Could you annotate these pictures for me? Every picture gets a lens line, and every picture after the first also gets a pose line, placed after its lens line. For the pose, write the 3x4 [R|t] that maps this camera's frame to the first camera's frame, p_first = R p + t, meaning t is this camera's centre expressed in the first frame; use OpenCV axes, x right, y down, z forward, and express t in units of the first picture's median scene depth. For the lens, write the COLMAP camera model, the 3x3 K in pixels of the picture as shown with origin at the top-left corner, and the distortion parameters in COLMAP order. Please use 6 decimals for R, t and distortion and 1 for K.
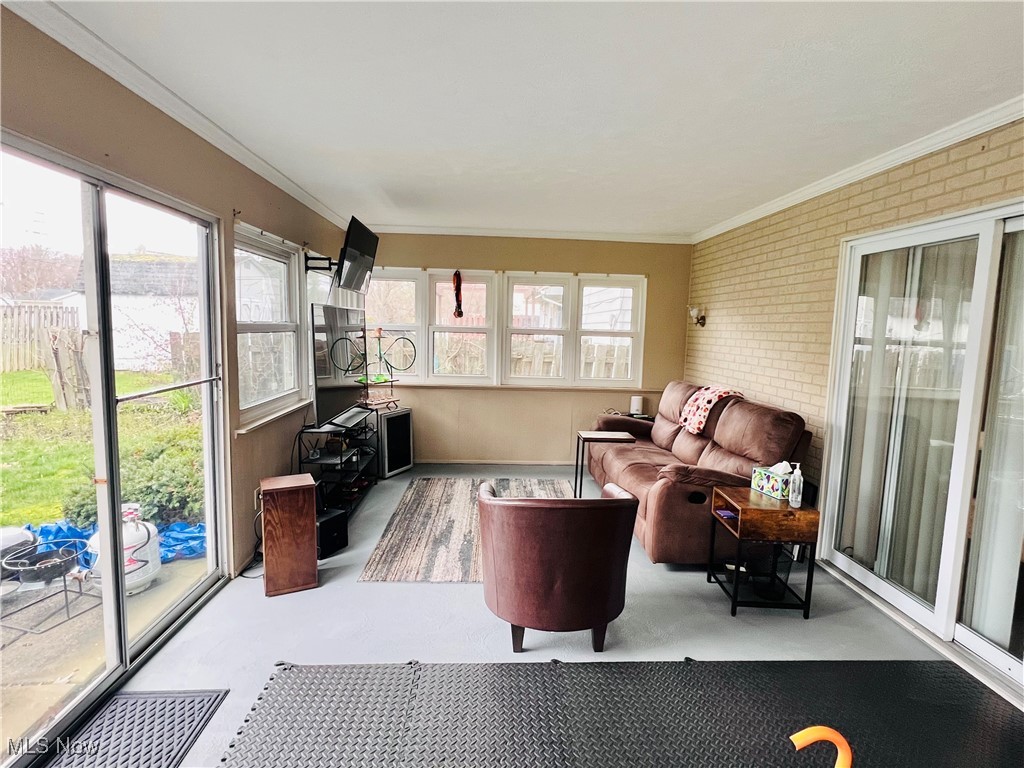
lens RADIAL K [[539.6, 0, 512.0], [0, 539.6, 384.0], [0, 0, 1]] dist [0.000920, 0.000544]
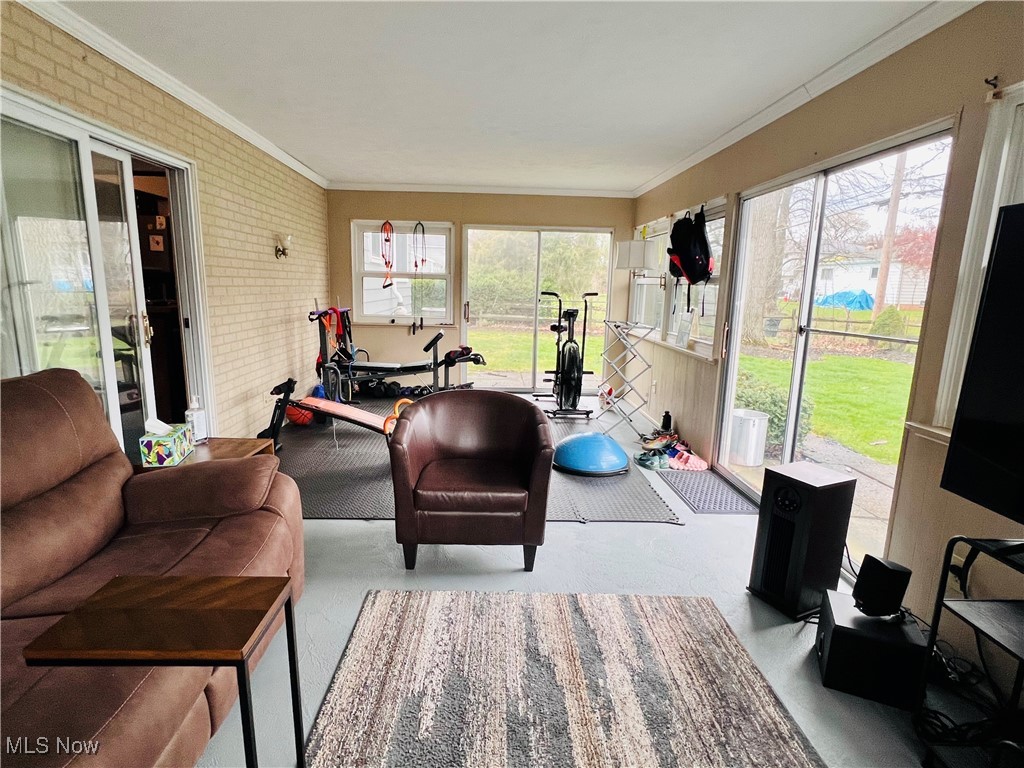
lens RADIAL K [[539.6, 0, 512.0], [0, 539.6, 384.0], [0, 0, 1]] dist [0.000920, 0.000544]
pose [[-0.998545, -0.053899, -0.001742, 0.015392], [-0.052146, 0.956834, 0.285920, -0.126971], [-0.013744, 0.285595, -0.958252, 1.530754]]
